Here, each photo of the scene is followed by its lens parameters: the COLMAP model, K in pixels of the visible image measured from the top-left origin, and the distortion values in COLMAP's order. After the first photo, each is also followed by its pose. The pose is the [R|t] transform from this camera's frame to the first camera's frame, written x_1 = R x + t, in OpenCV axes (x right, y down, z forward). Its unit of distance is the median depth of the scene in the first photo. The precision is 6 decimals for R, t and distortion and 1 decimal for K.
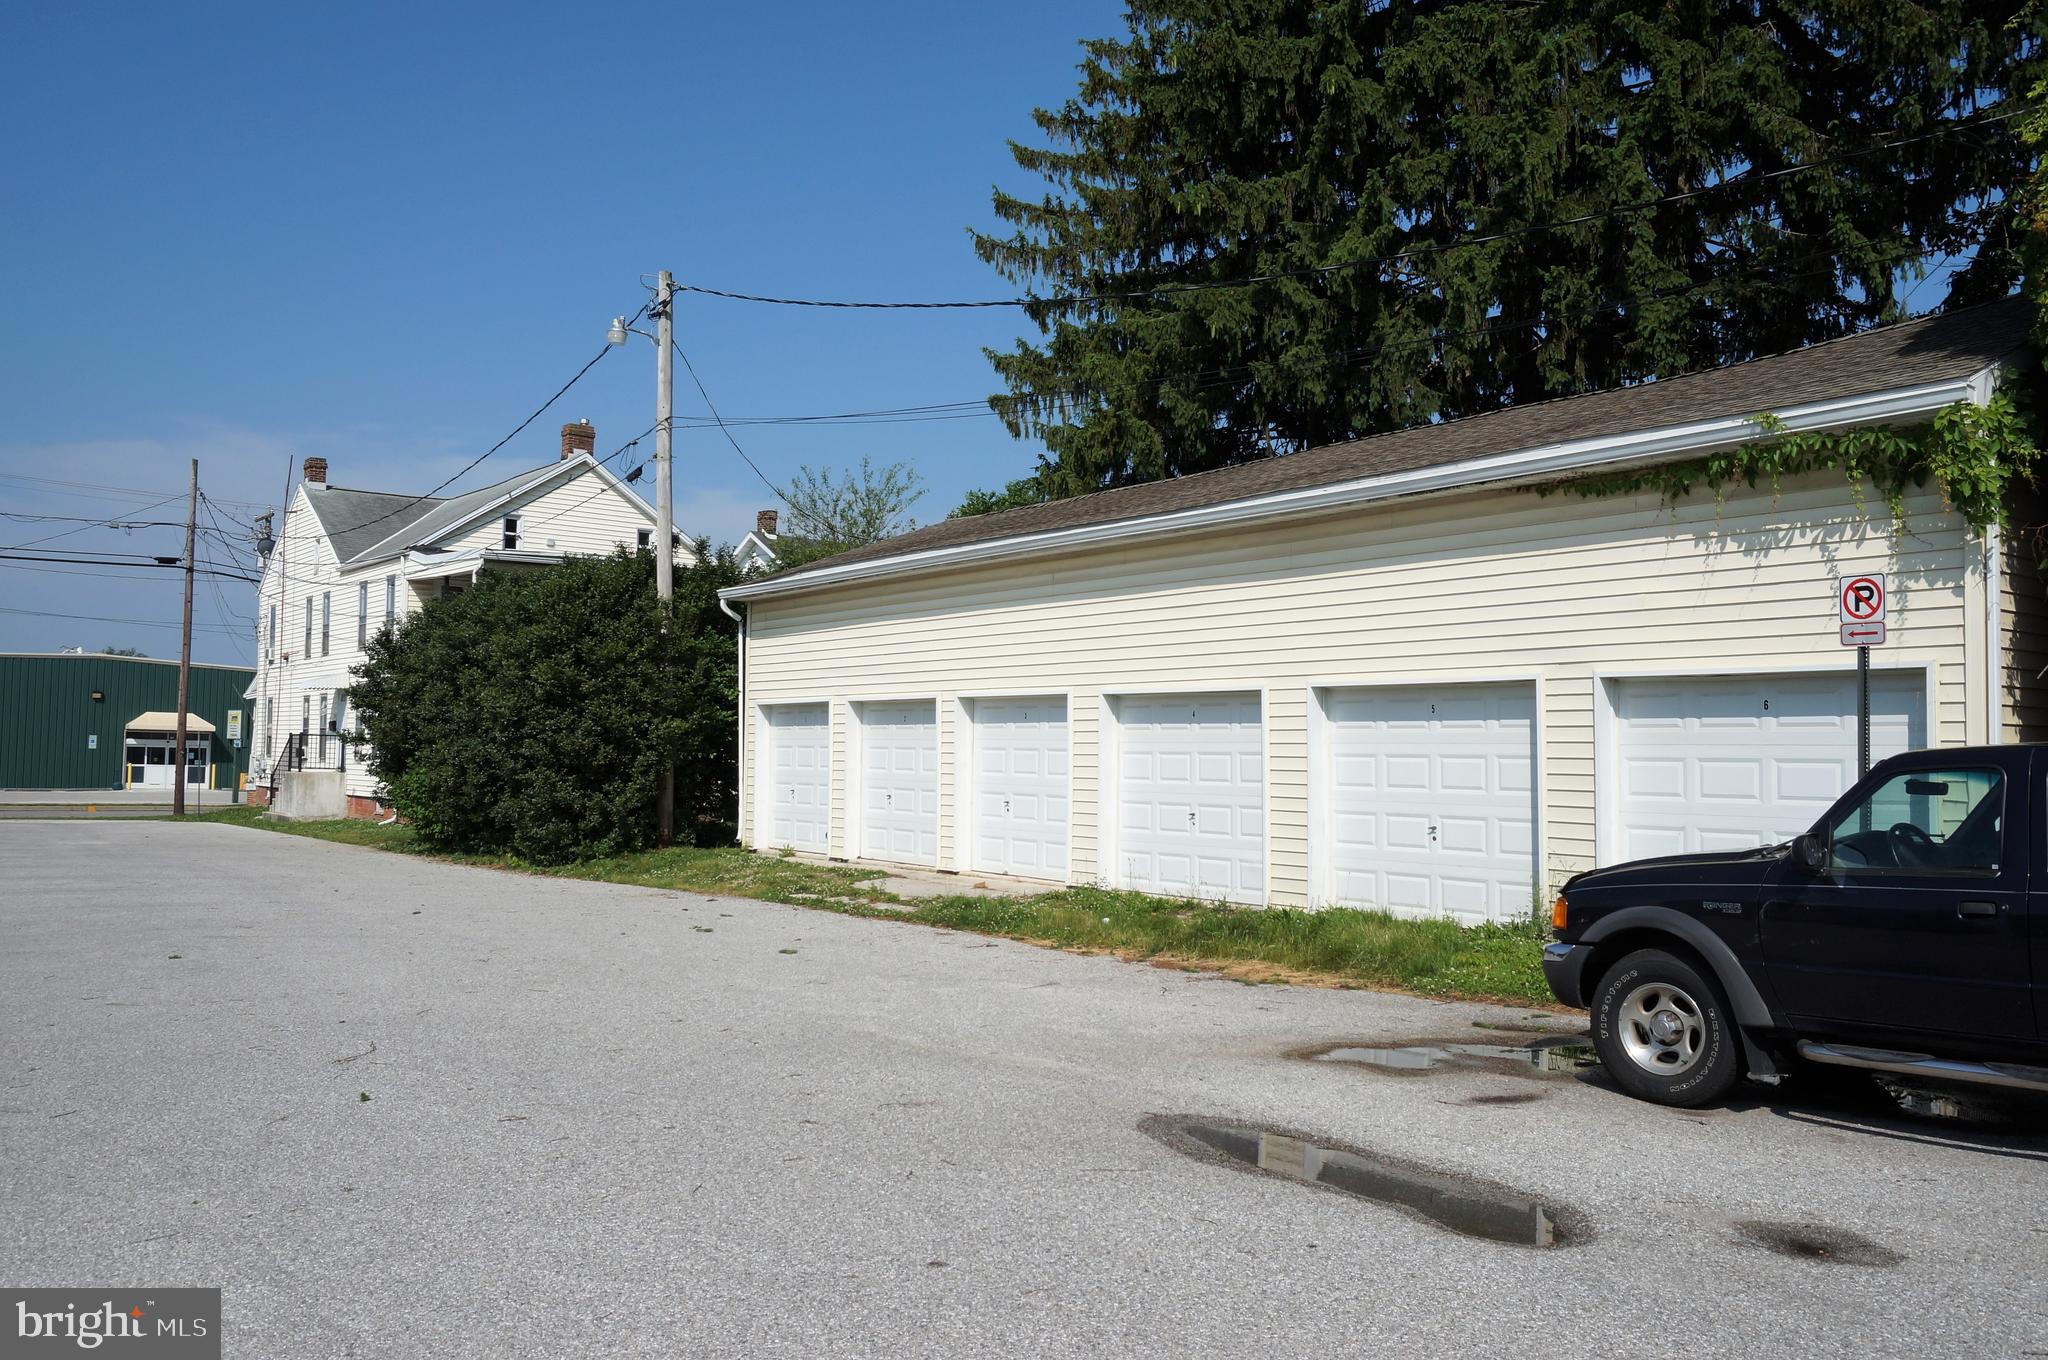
lens RADIAL K [[1605.9, 0, 1024.0], [0, 1605.9, 680.0], [0, 0, 1]] dist [-0.018516, 0.008810]
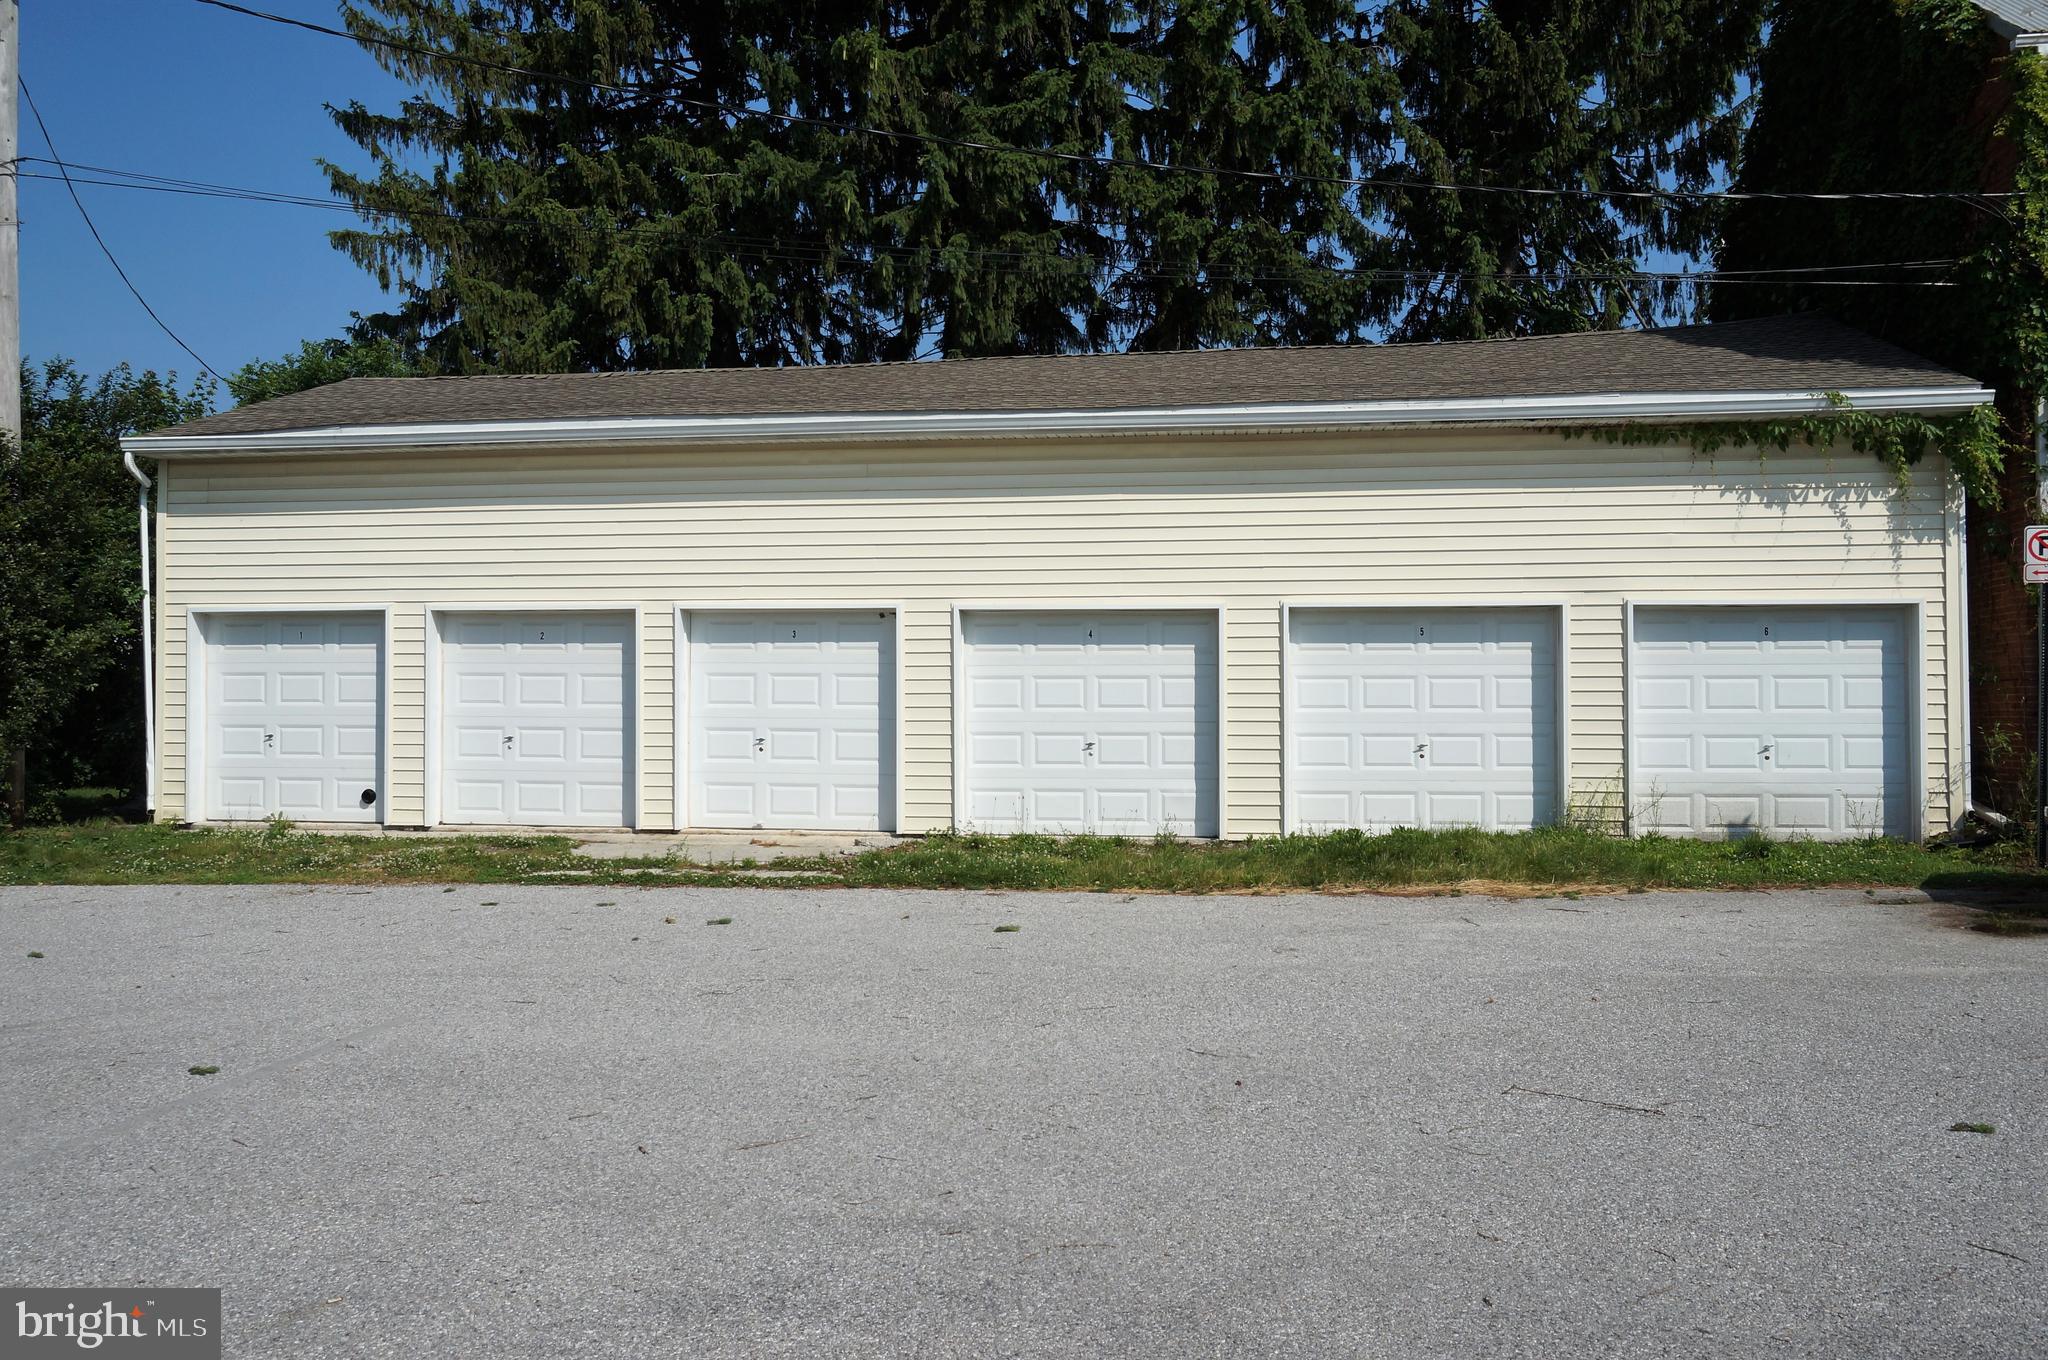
lens RADIAL K [[1540.4, 0, 1025.8], [0, 1540.4, 674.7], [0, 0, 1]] dist [-0.006650, -0.002440]
pose [[0.705098, 0.001743, 0.709108, -0.491870], [-0.025036, 0.999435, 0.022438, 0.023500], [-0.708668, -0.033574, 0.704743, 0.370207]]
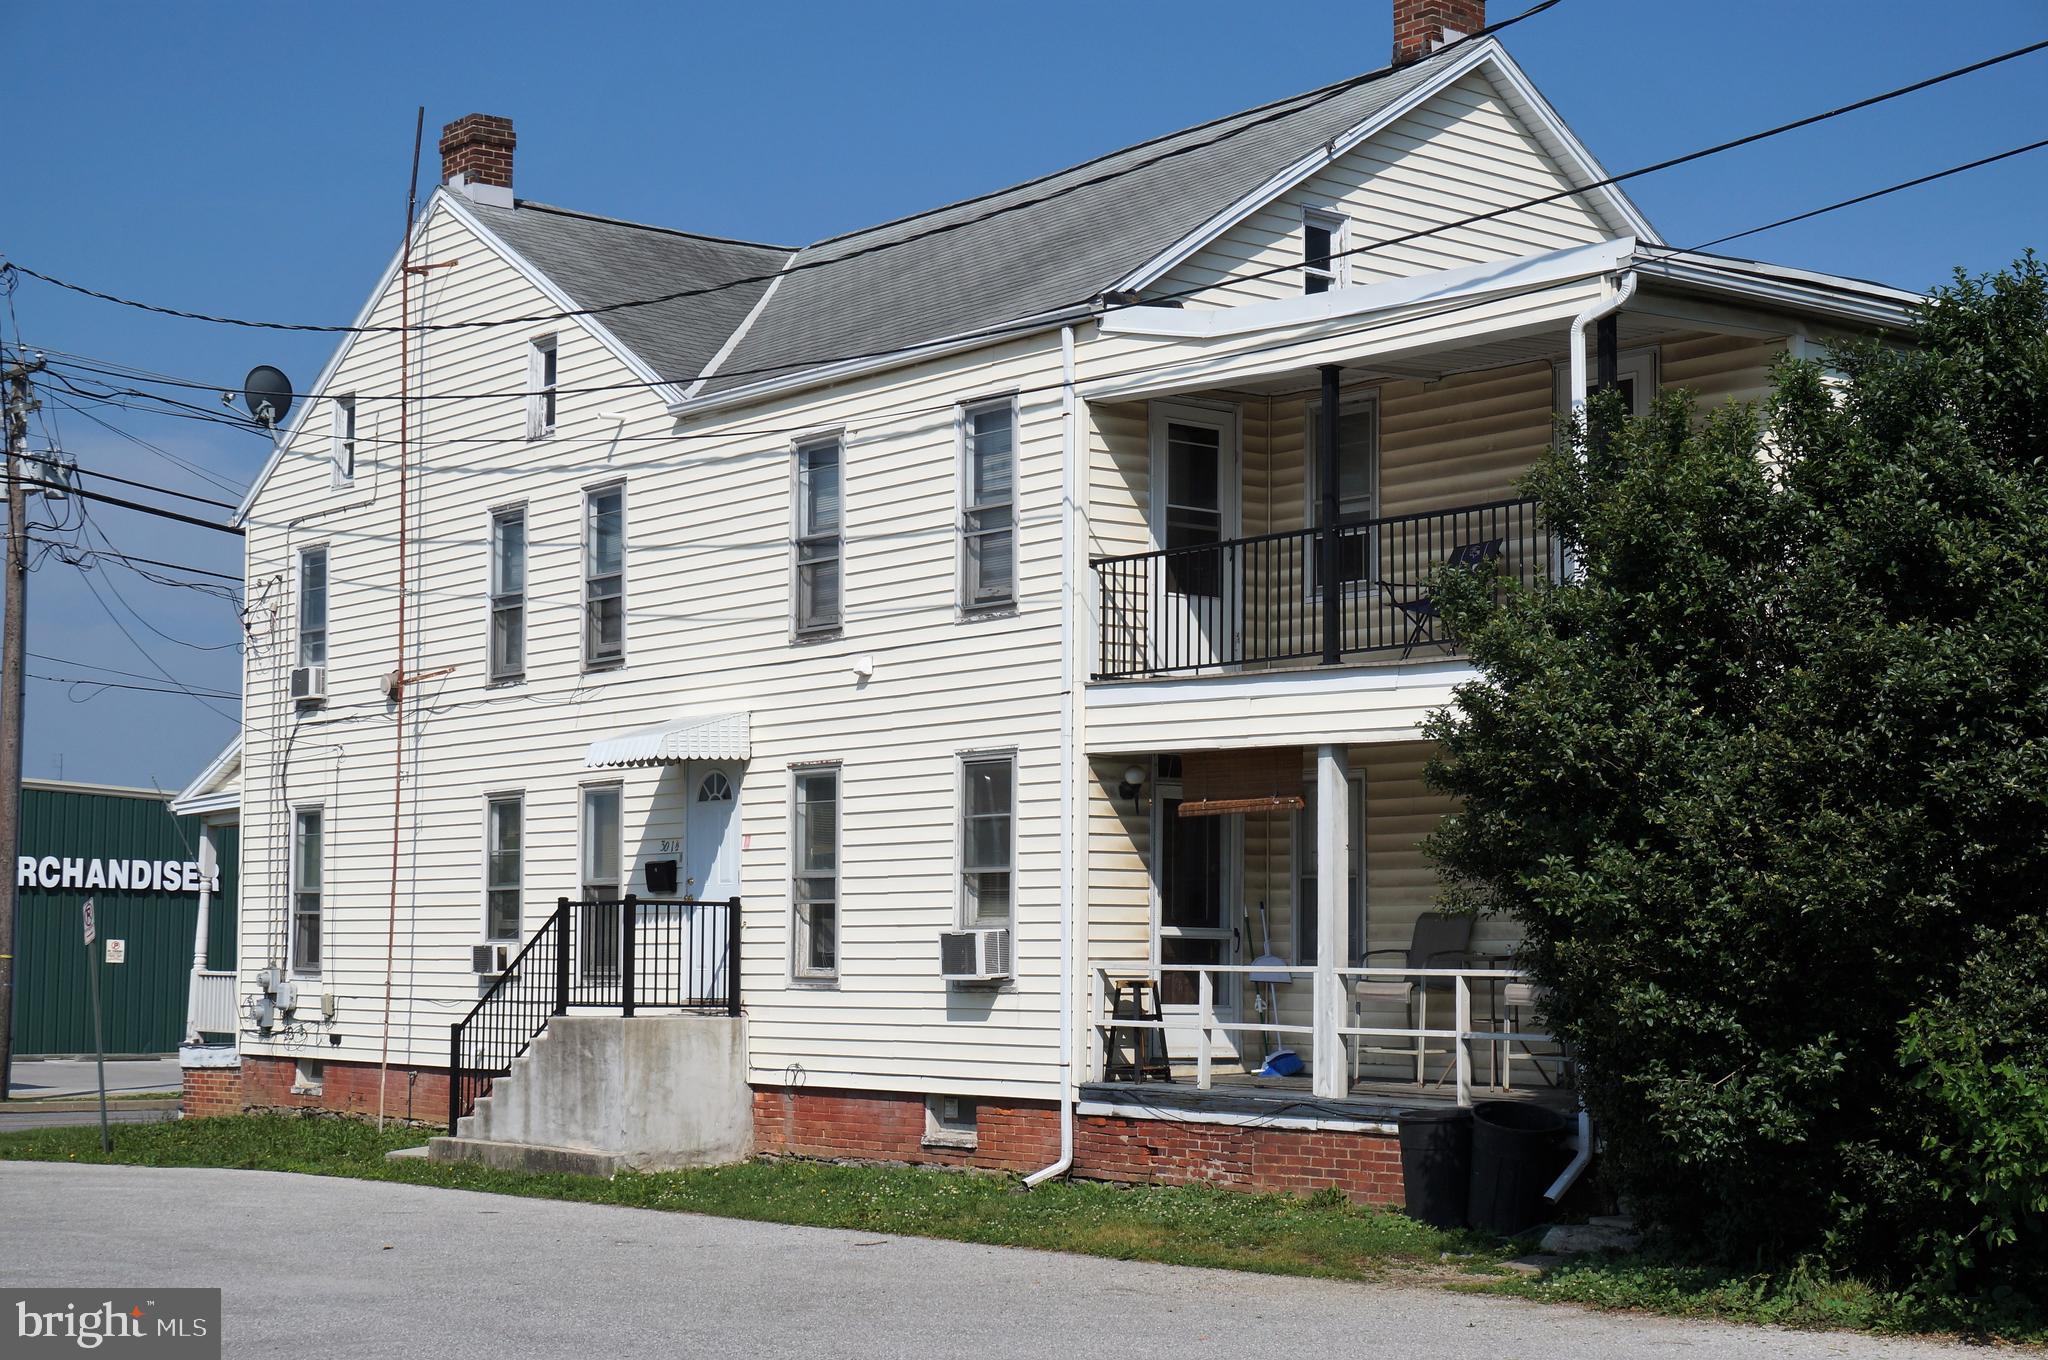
lens RADIAL K [[3058.1, 0, 1024.0], [0, 3058.1, 680.0], [0, 0, 1]] dist [0.033965, -0.096020]
pose [[0.999791, -0.009521, 0.018076, -0.821950], [0.010332, 0.998921, -0.045267, 0.039018], [-0.017625, 0.045445, 0.998811, 0.809738]]
